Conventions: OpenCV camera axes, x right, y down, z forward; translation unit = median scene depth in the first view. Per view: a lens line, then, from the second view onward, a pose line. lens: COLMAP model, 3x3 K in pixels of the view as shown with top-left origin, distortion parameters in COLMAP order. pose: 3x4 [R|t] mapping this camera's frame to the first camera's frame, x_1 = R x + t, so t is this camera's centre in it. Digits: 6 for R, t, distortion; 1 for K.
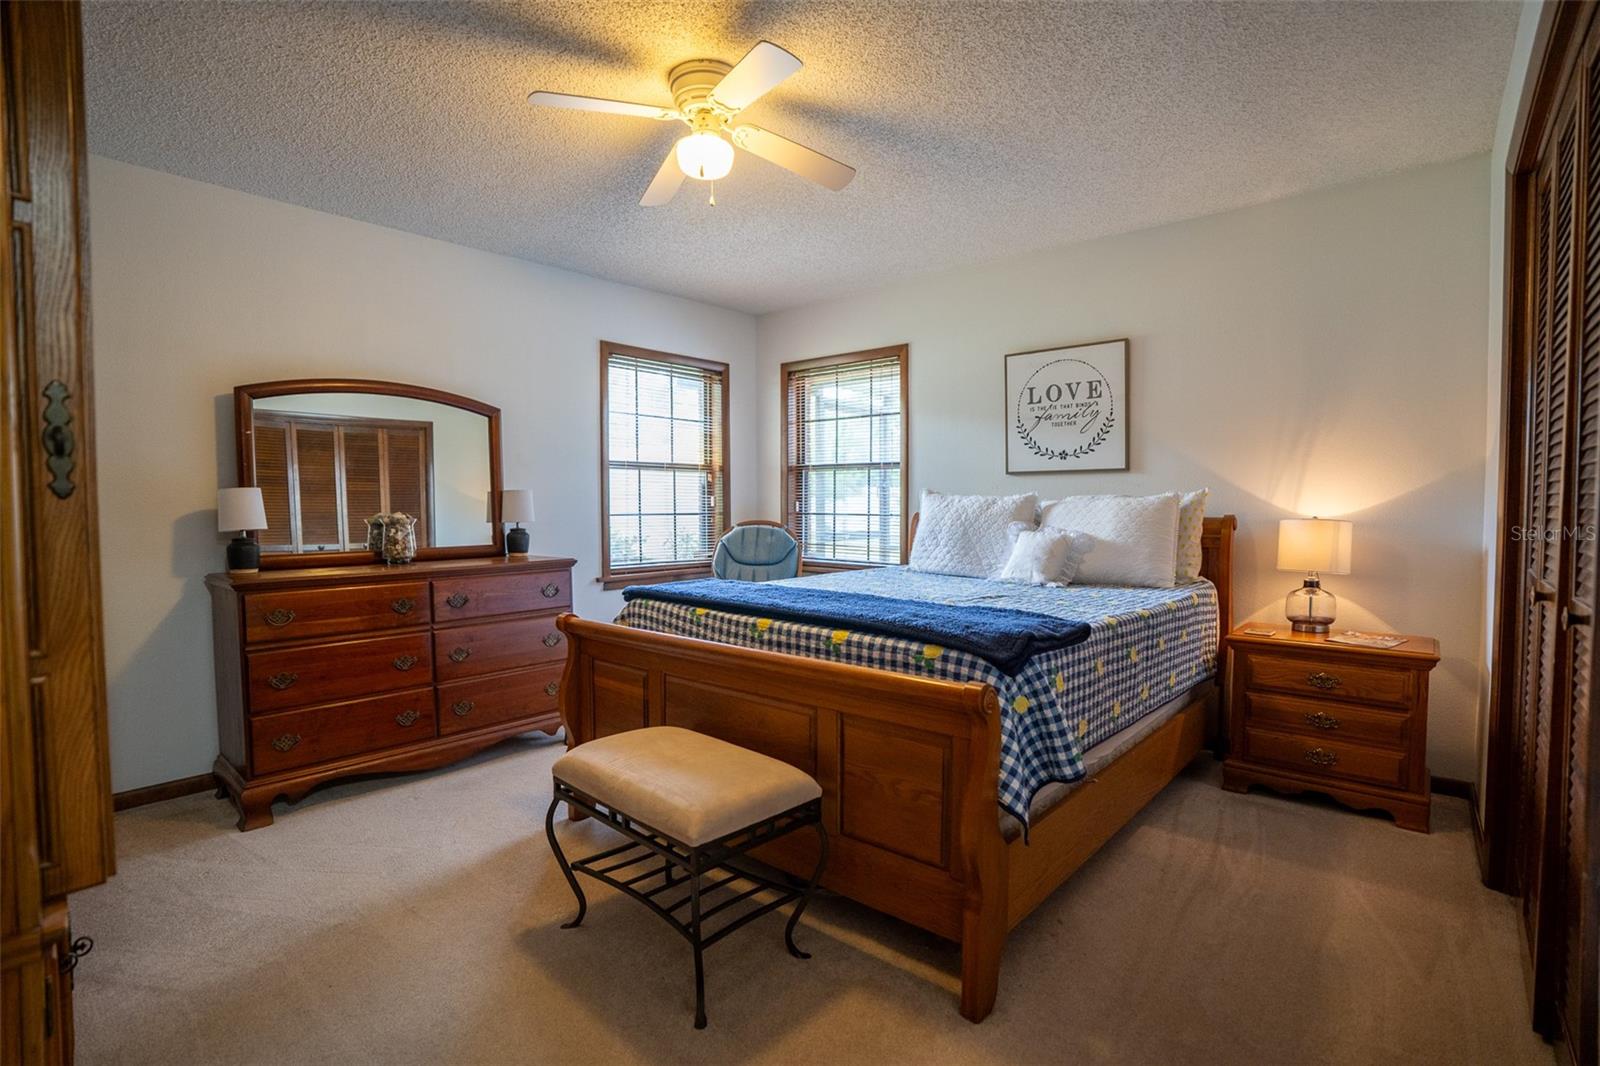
lens RADIAL K [[746.0, 0, 808.3], [0, 746.0, 537.4], [0, 0, 1]] dist [-0.081751, 0.031926]
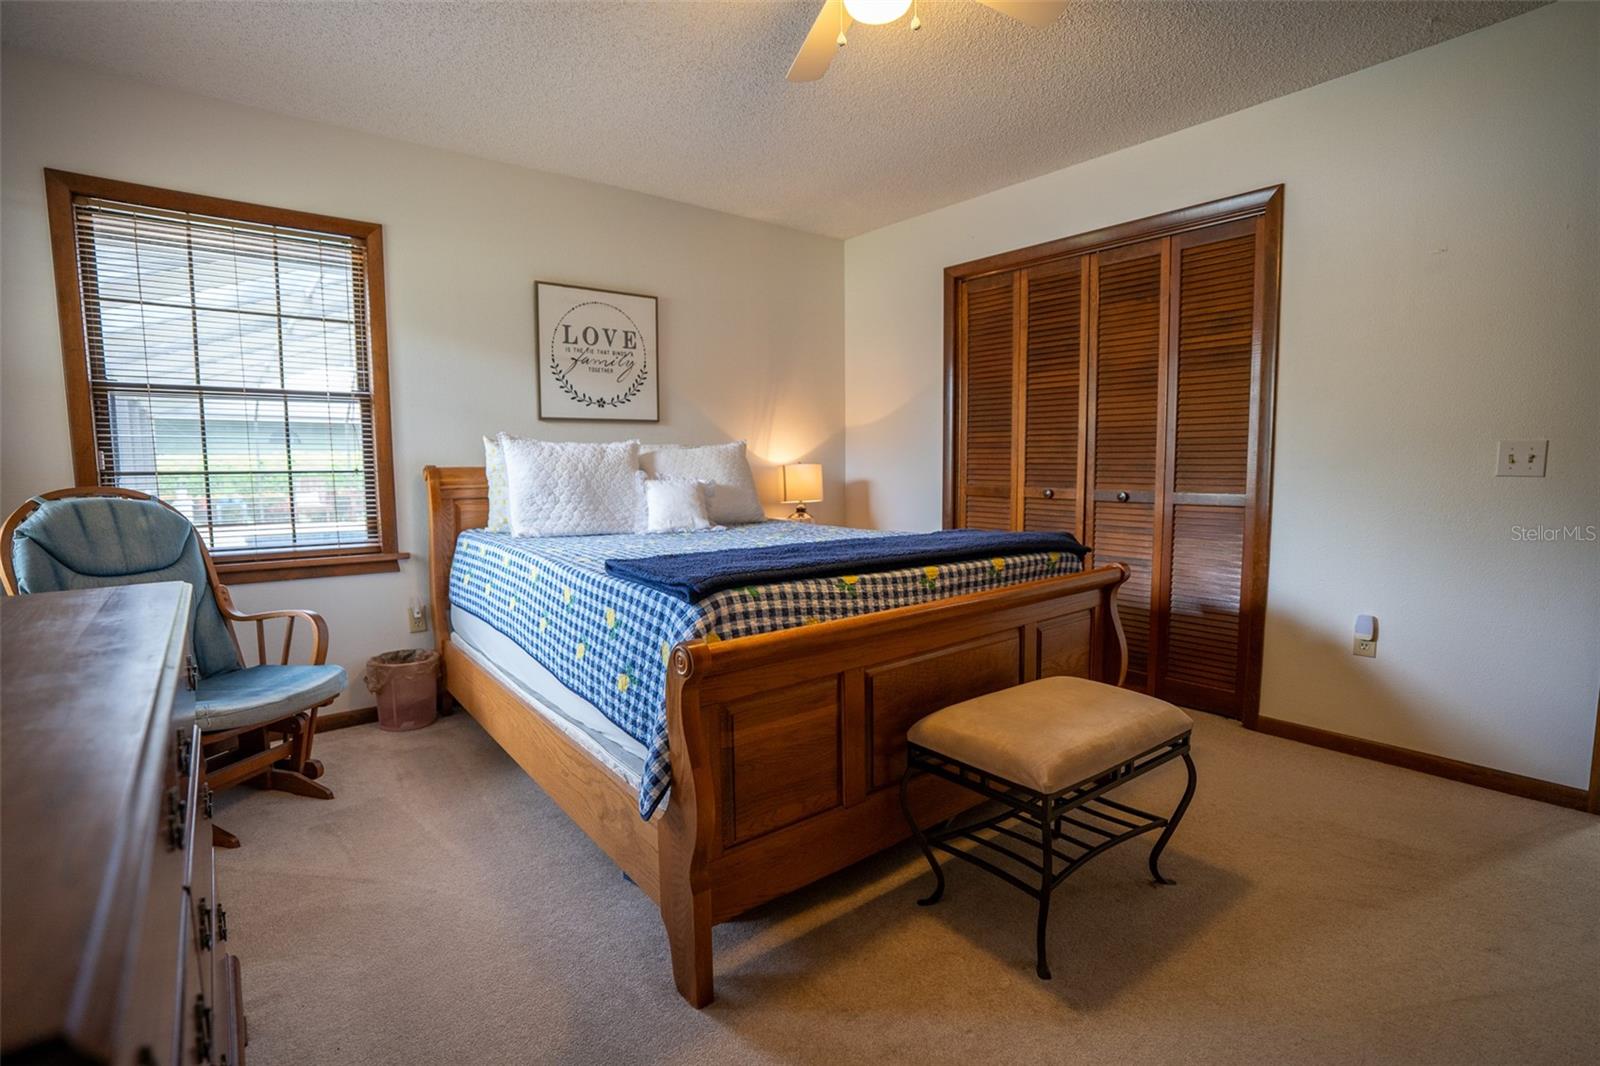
lens RADIAL K [[746.0, 0, 808.3], [0, 746.0, 537.4], [0, 0, 1]] dist [-0.081751, 0.031926]
pose [[0.171787, -0.097728, 0.980275, -0.572136], [0.049383, 0.994671, 0.090509, -0.010600], [-0.983896, 0.032861, 0.175697, 0.569996]]
